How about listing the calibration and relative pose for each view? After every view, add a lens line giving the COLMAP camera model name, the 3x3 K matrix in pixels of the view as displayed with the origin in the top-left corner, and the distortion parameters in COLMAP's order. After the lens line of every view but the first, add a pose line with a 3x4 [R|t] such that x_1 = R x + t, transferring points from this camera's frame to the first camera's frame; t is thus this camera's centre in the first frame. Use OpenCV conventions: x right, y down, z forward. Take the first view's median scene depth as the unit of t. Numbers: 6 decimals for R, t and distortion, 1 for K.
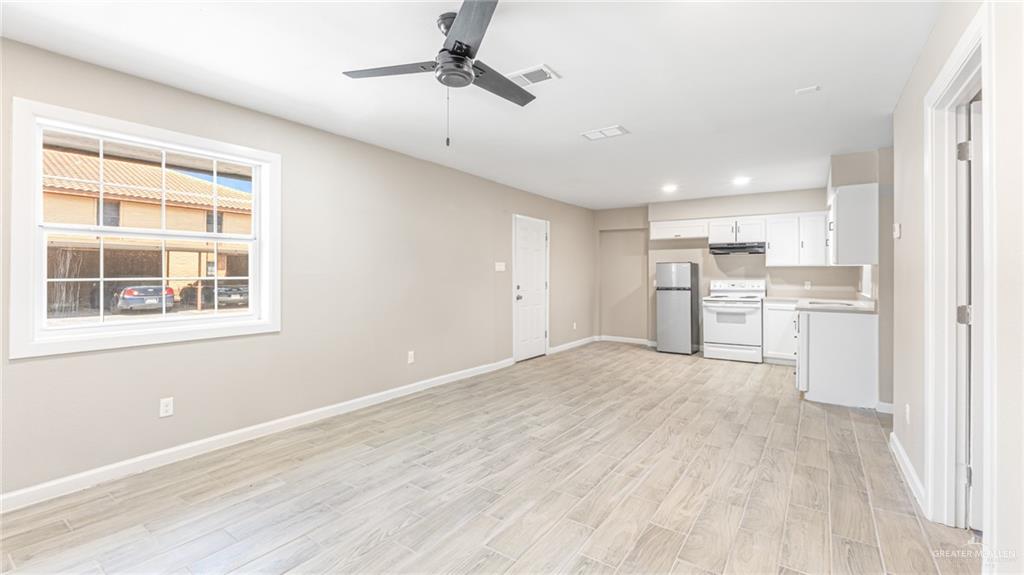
lens RADIAL K [[445.6, 0, 516.9], [0, 445.6, 278.9], [0, 0, 1]] dist [-0.001668, -0.000241]
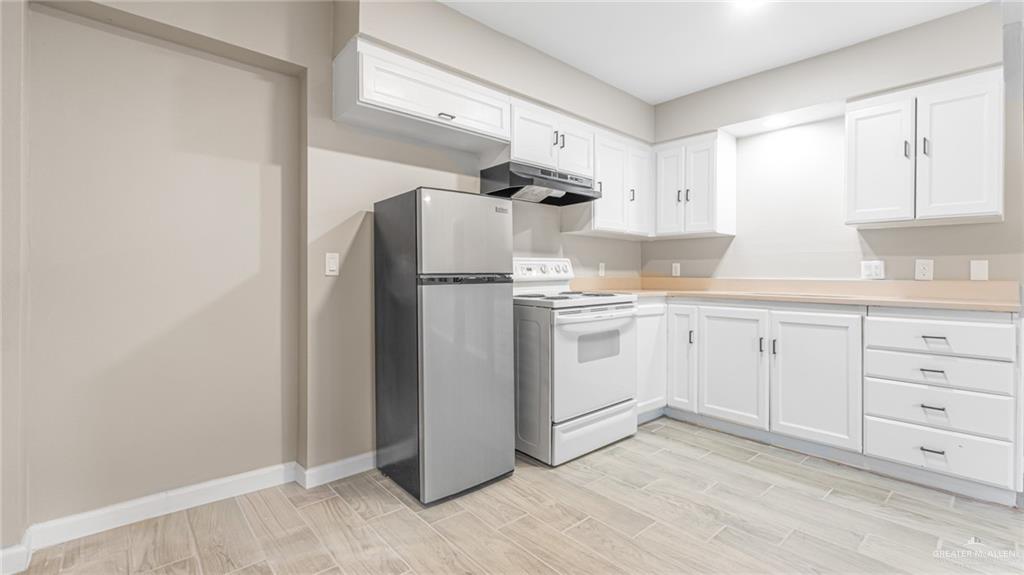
lens RADIAL K [[445.6, 0, 516.9], [0, 445.6, 278.9], [0, 0, 1]] dist [-0.001668, -0.000241]
pose [[0.236718, -0.007112, 0.971552, 0.049036], [0.001901, 0.999975, 0.006856, 0.017450], [-0.971577, 0.000224, 0.236725, 0.757802]]
